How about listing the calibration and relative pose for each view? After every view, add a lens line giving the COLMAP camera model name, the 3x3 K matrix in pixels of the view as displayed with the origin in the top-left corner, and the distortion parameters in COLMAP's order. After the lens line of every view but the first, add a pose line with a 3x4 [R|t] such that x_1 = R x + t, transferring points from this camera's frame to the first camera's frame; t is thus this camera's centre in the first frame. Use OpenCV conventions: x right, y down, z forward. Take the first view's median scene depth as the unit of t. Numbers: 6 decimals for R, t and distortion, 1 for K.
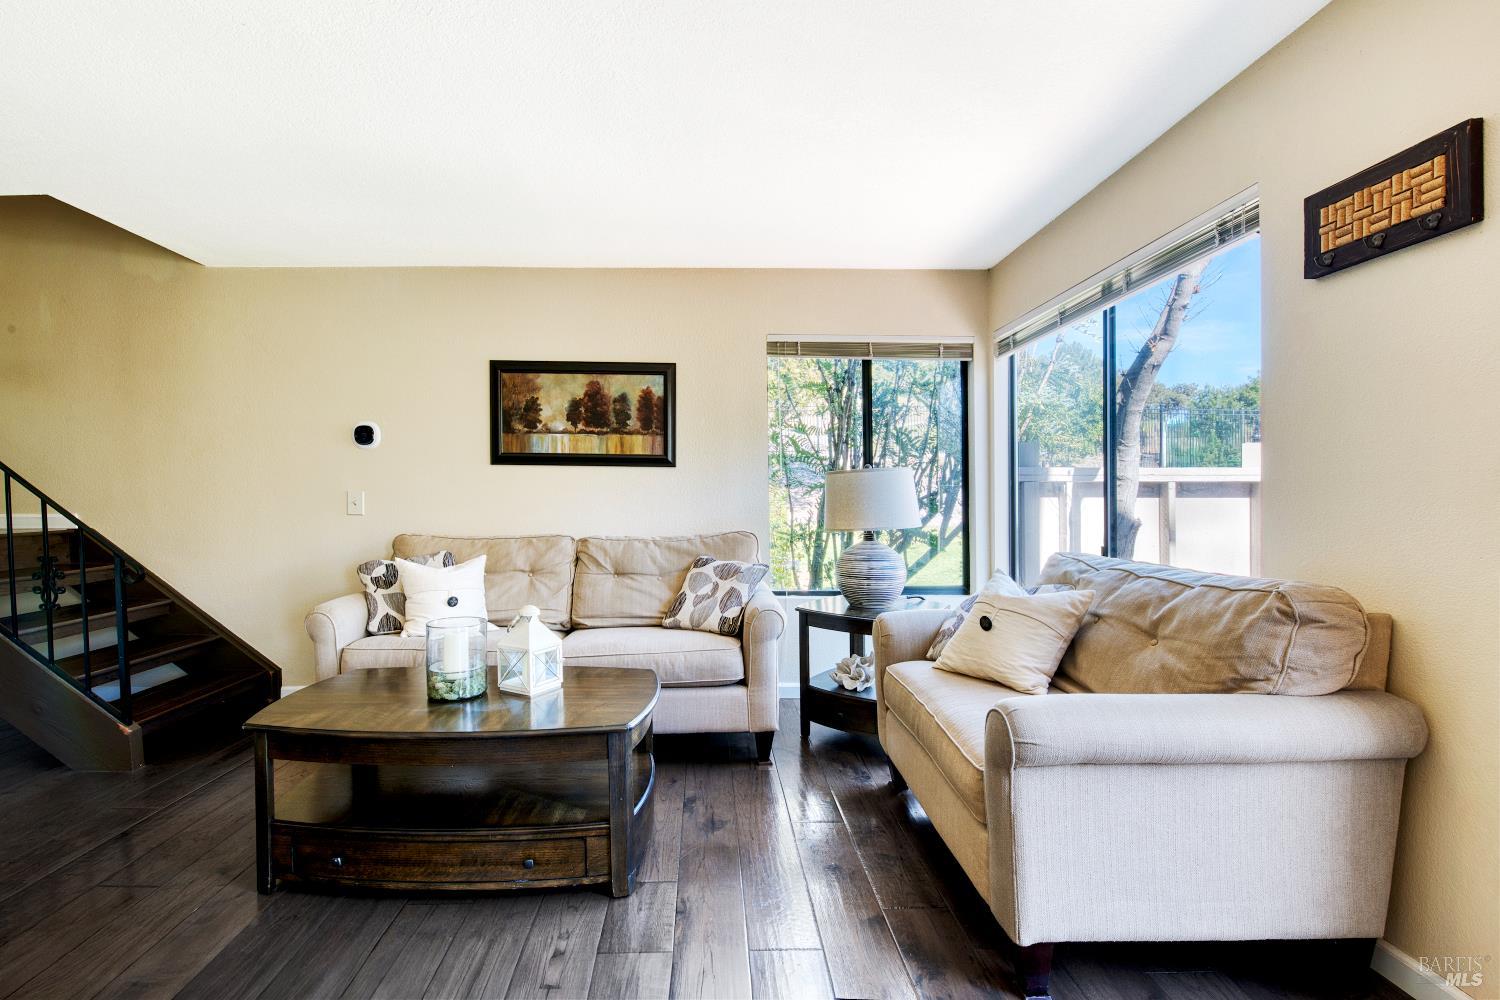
lens RADIAL K [[669.4, 0, 750.0], [0, 669.4, 500.0], [0, 0, 1]] dist [-0.002011, -0.000156]
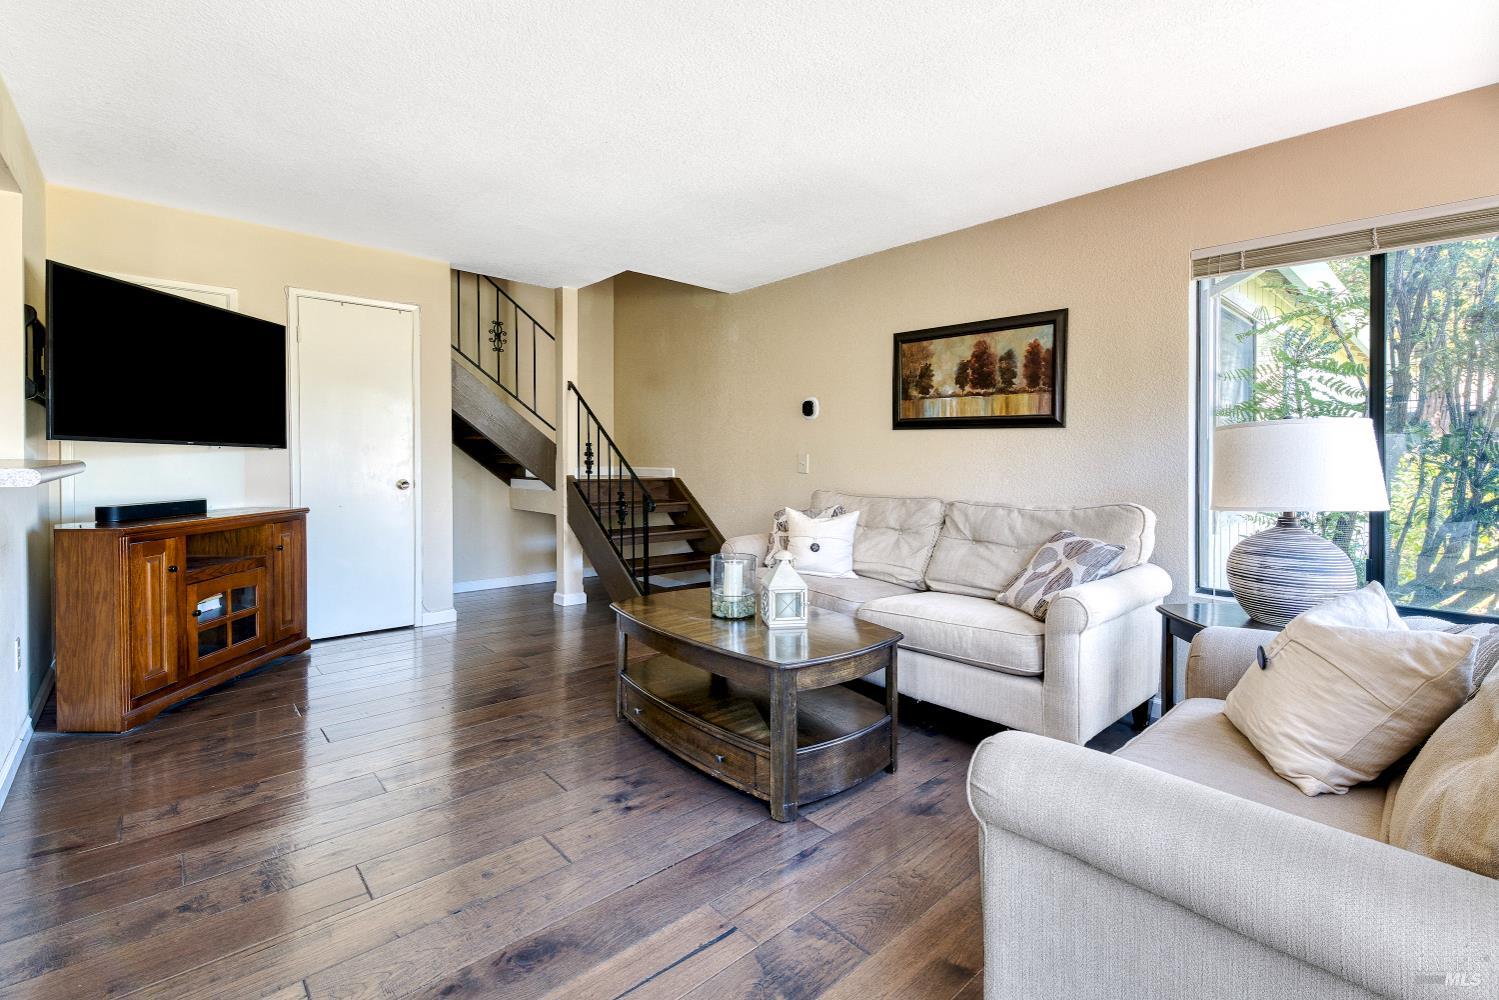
lens RADIAL K [[671.0, 0, 754.2], [0, 671.0, 468.1], [0, 0, 1]] dist [0.001983, 0.000054]
pose [[0.648211, 0.018664, -0.761232, 0.295990], [-0.021765, 0.999745, 0.005979, 0.007259], [0.761150, 0.012692, 0.648452, 0.125935]]
